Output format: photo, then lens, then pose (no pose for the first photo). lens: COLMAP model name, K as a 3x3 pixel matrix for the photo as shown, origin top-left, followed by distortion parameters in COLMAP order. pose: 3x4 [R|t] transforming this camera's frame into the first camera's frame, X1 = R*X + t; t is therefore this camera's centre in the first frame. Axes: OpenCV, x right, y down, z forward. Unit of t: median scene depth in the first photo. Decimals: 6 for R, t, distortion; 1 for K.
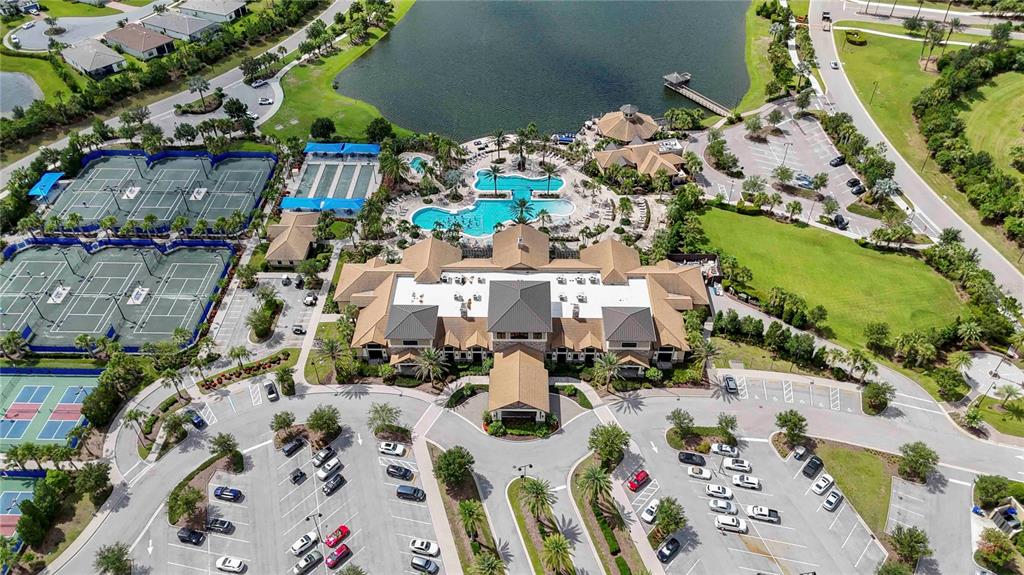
lens RADIAL K [[753.2, 0, 512.0], [0, 753.2, 287.5], [0, 0, 1]] dist [0.068395, -0.061561]
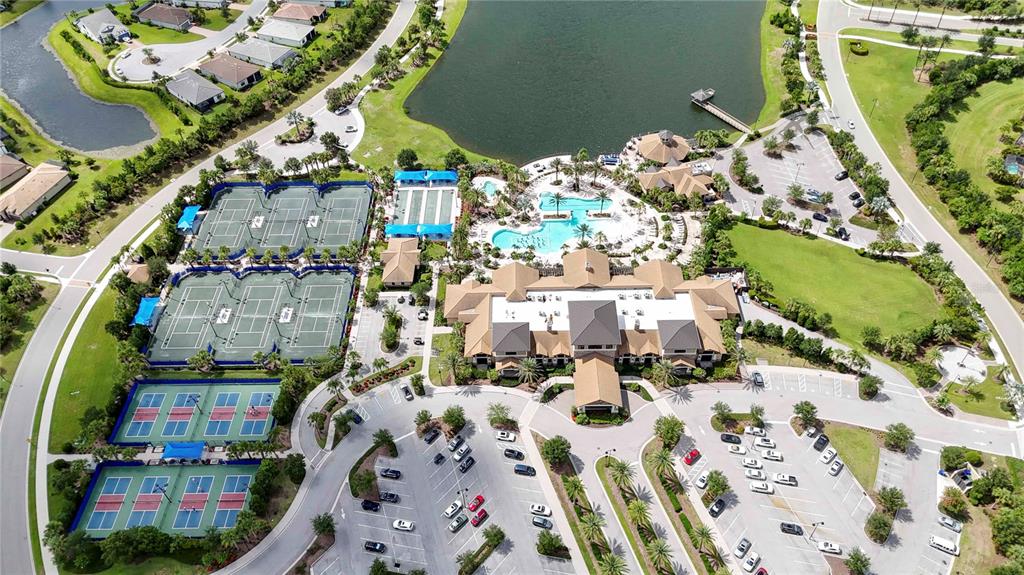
lens RADIAL K [[753.2, 0, 512.0], [0, 753.2, 287.5], [0, 0, 1]] dist [0.068395, -0.061561]
pose [[0.999614, -0.027634, -0.002968, -0.103676], [0.027788, 0.995778, 0.087490, -0.126517], [0.000538, -0.087539, 0.996161, -0.235068]]
